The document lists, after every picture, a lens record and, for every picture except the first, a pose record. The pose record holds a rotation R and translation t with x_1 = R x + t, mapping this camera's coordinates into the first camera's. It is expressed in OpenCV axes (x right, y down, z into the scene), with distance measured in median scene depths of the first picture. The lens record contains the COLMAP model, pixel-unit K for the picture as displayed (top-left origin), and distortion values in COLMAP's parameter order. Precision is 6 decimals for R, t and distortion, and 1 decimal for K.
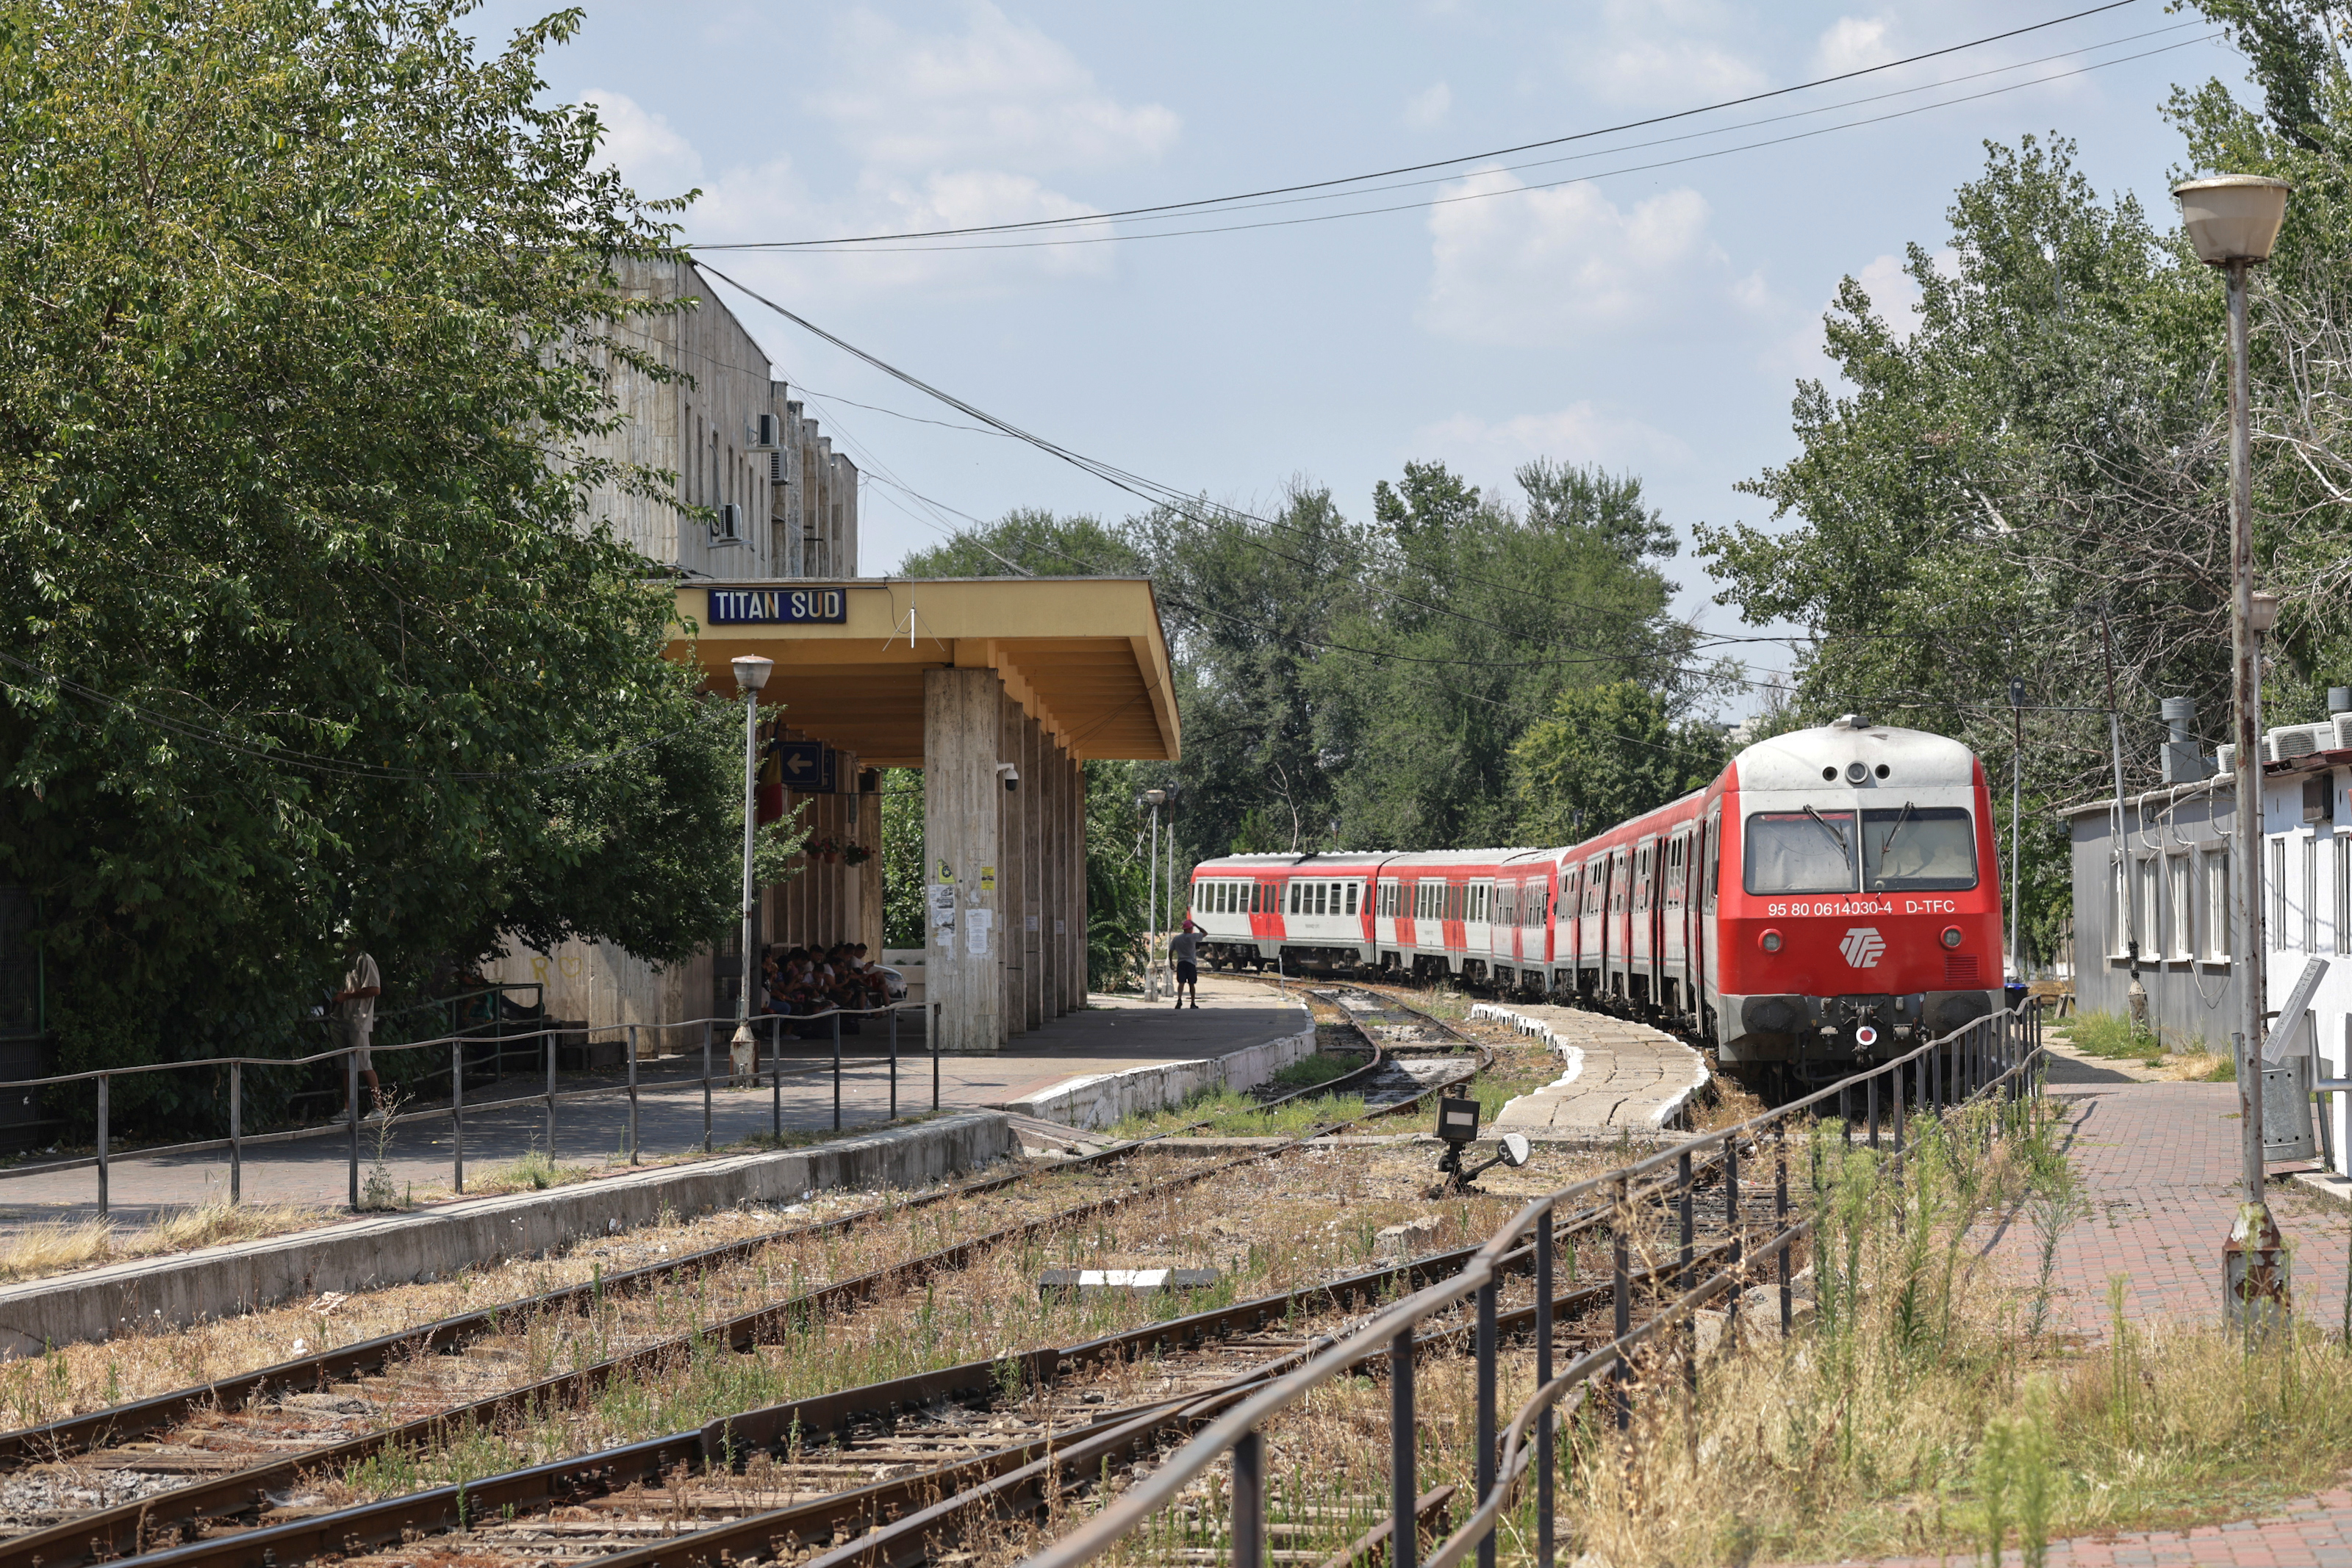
lens RADIAL K [[6025.4, 0, 1178.9], [0, 6025.4, 903.9], [0, 0, 1]] dist [0.063196, -7.457947]
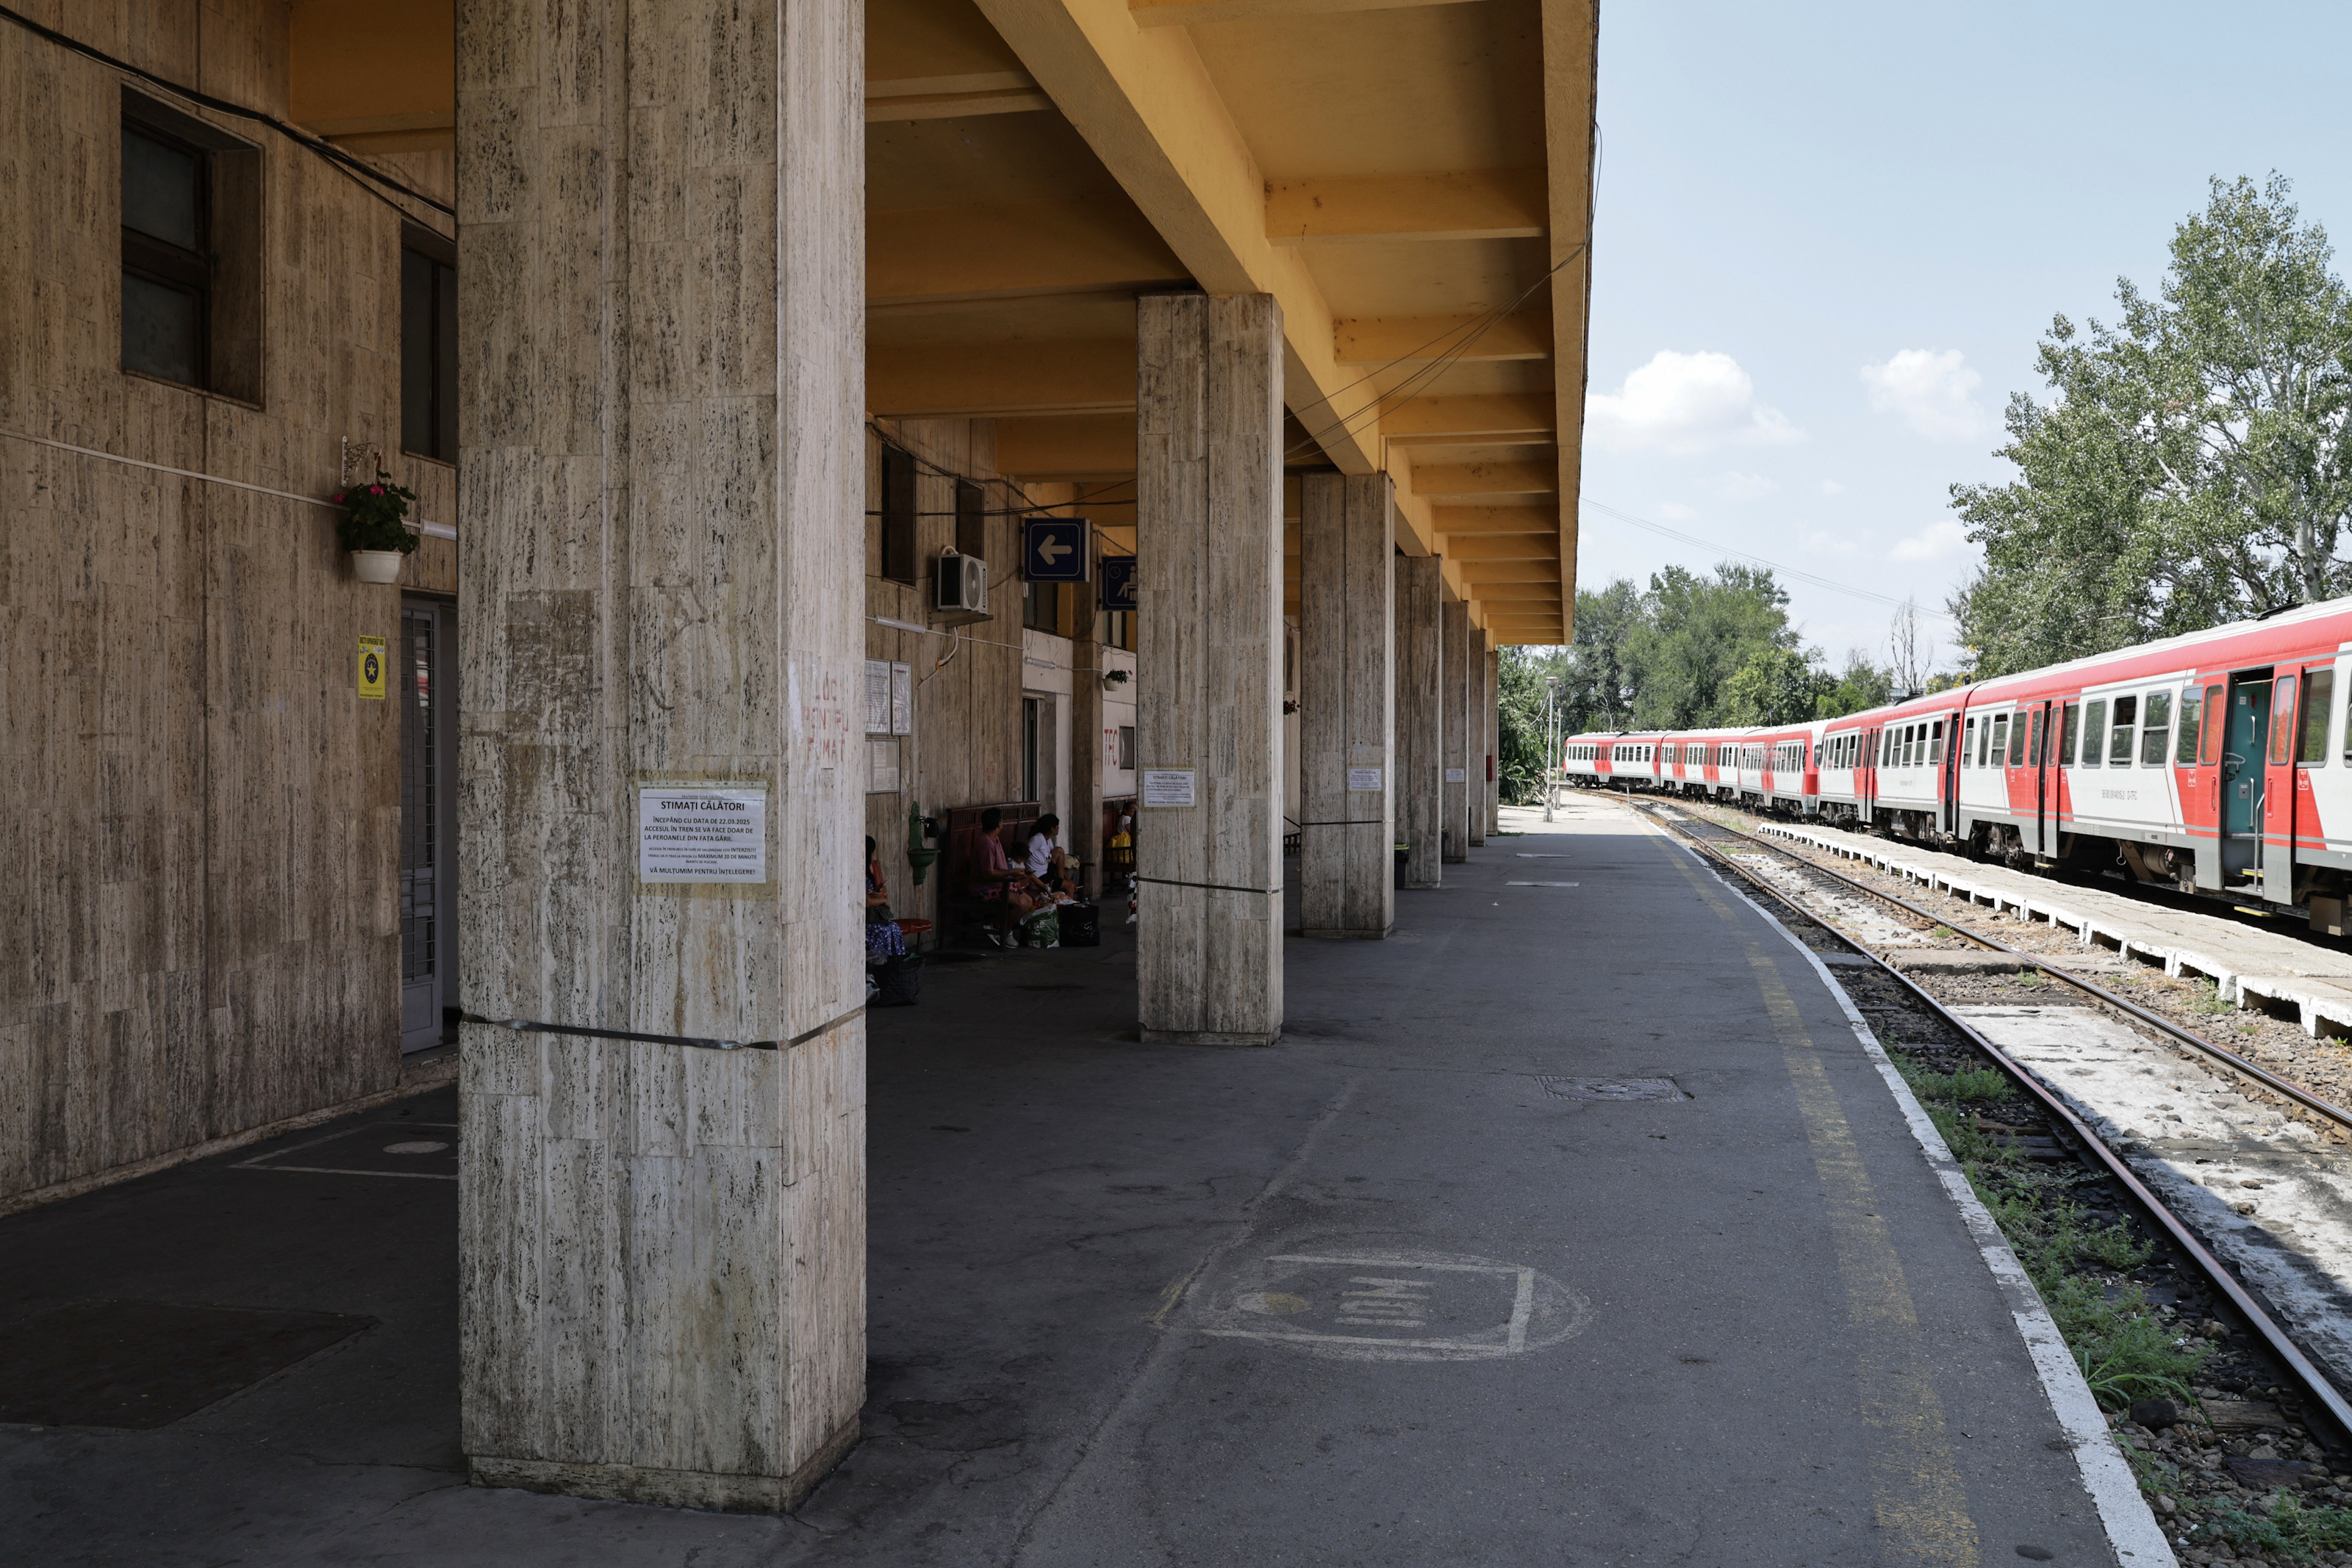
lens RADIAL K [[1986.7, 0, 1176.0], [0, 1986.7, 784.0], [0, 0, 1]] dist [-0.004596, -0.003351]
pose [[0.982244, 0.012064, -0.187220, -0.006034], [-0.009289, 0.999834, 0.015693, 0.000662], [0.187378, -0.013676, 0.982193, 0.989746]]
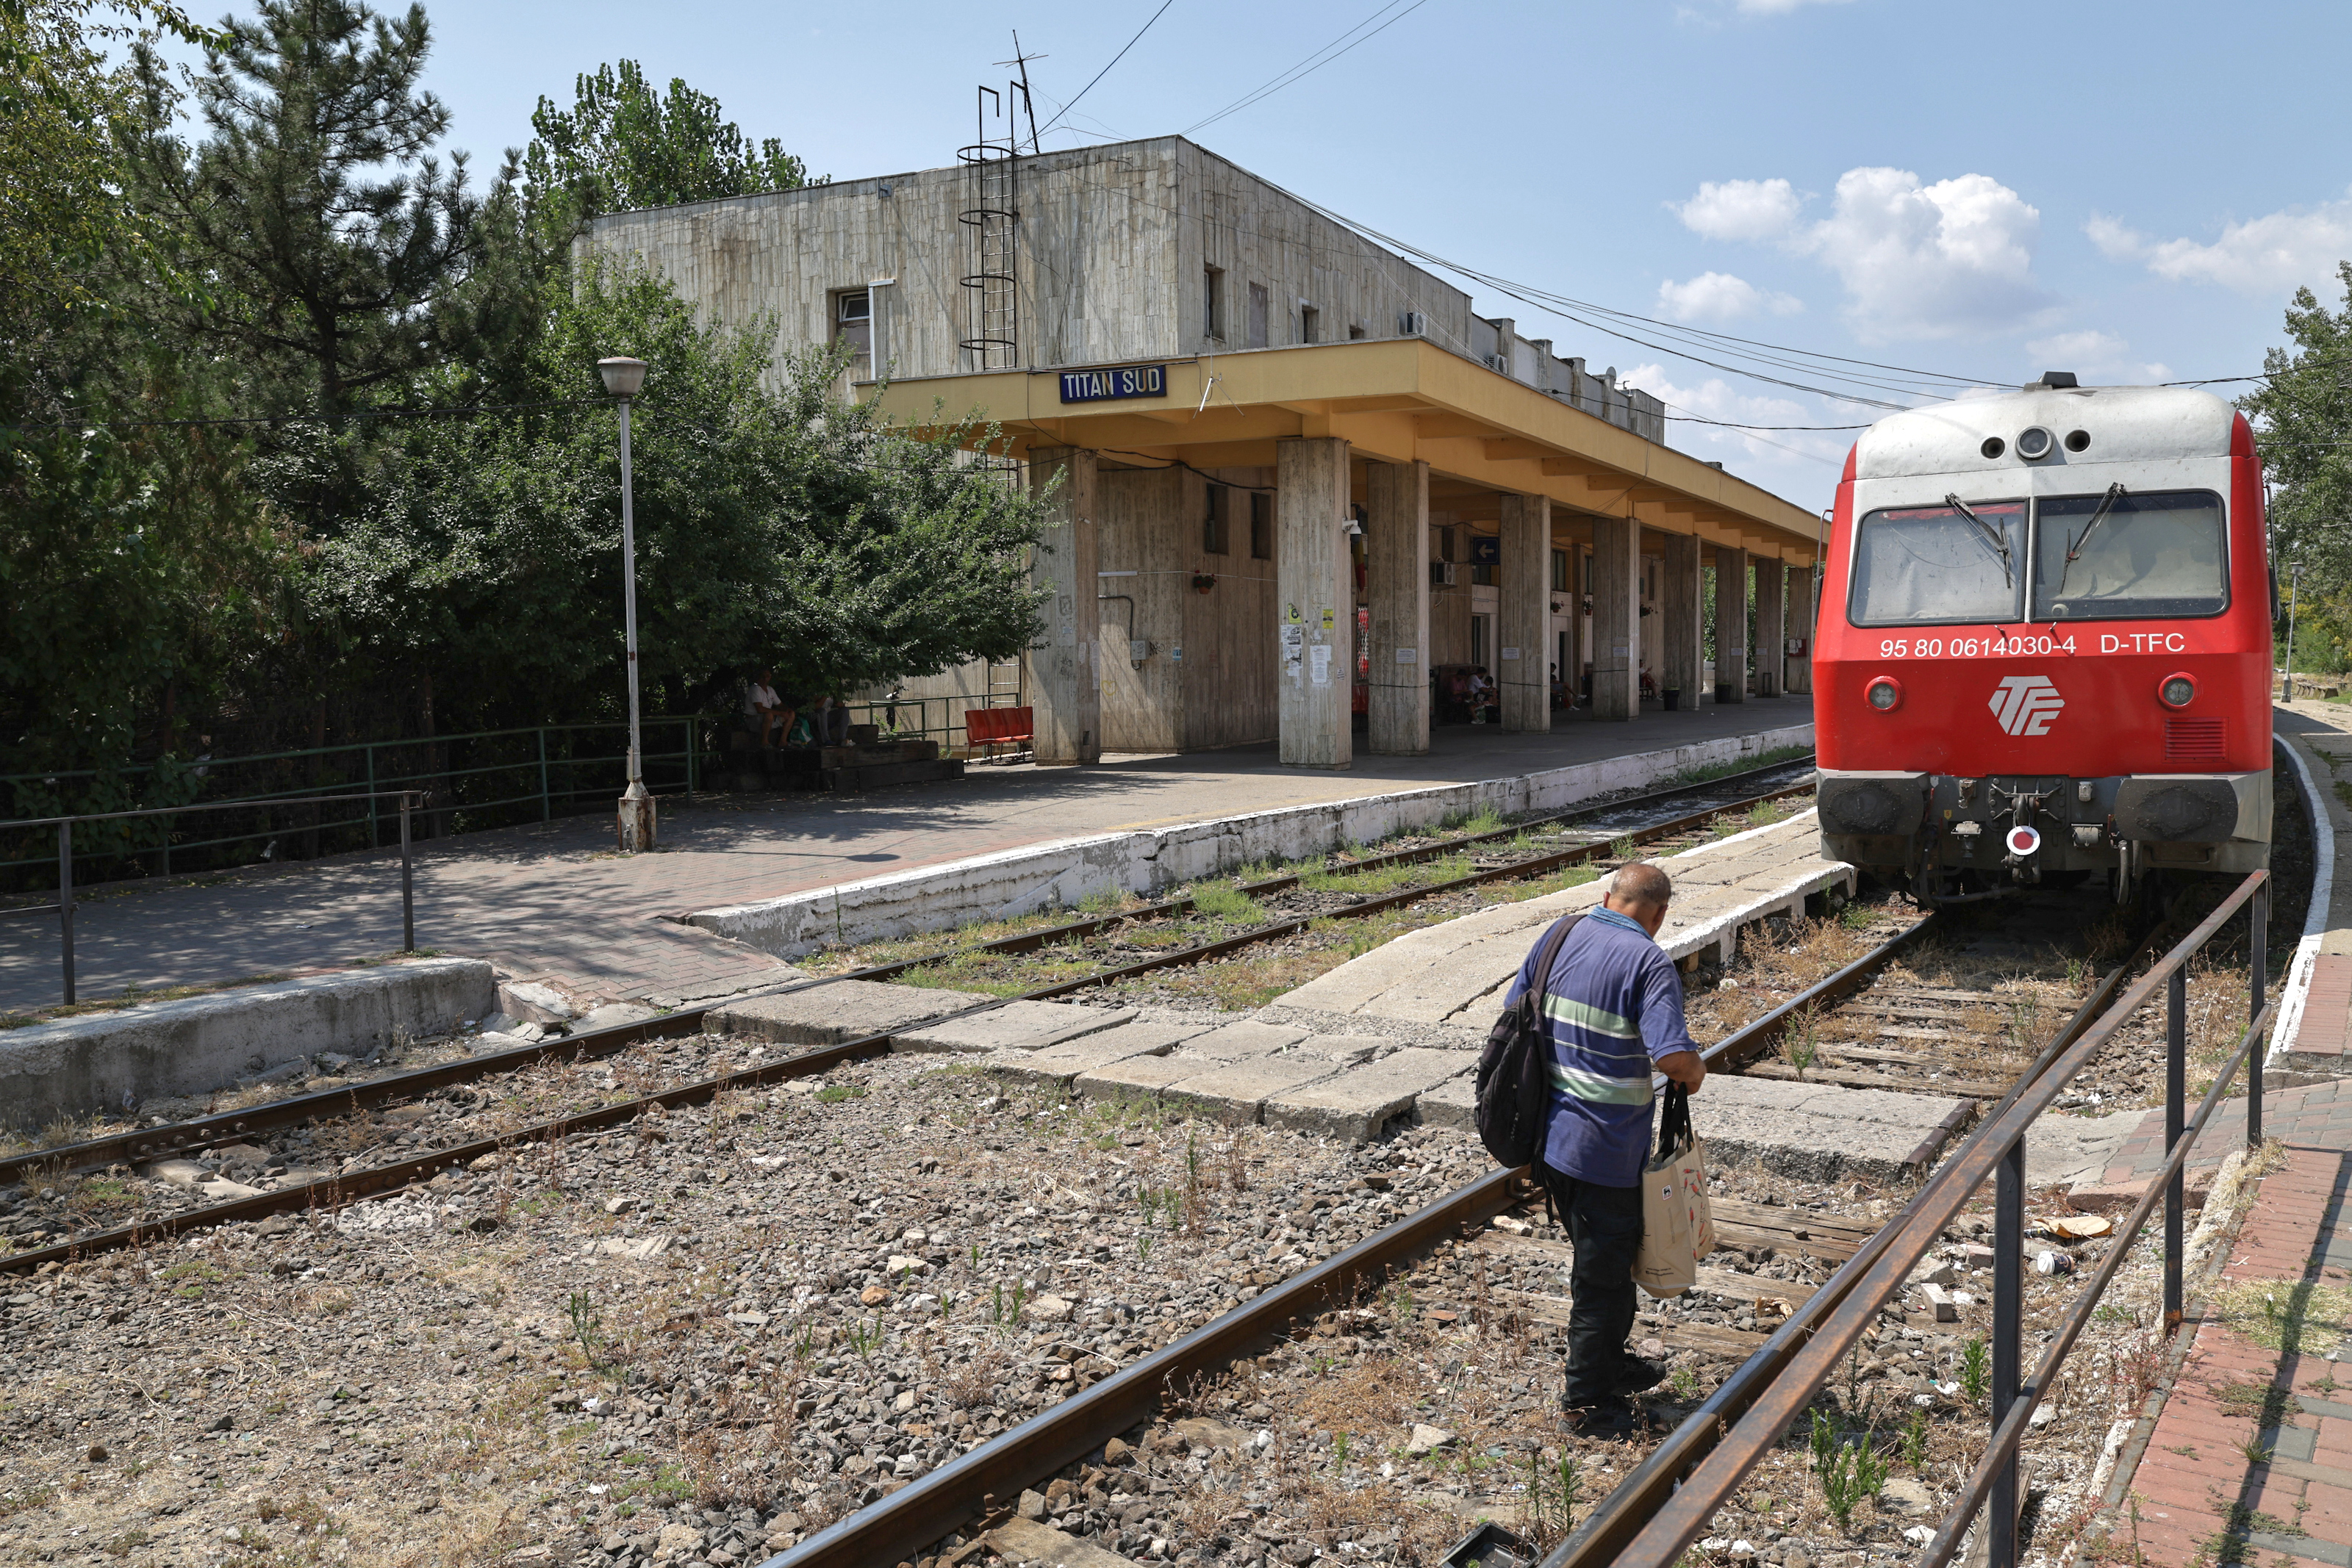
lens RADIAL K [[1918.8, 0, 1176.0], [0, 1918.8, 784.0], [0, 0, 1]] dist [-0.004780, -0.002617]
pose [[0.907177, 0.027629, -0.419842, 0.098568], [0.004250, 0.997189, 0.074805, -0.000250], [0.420728, -0.069646, 0.904509, 0.645756]]
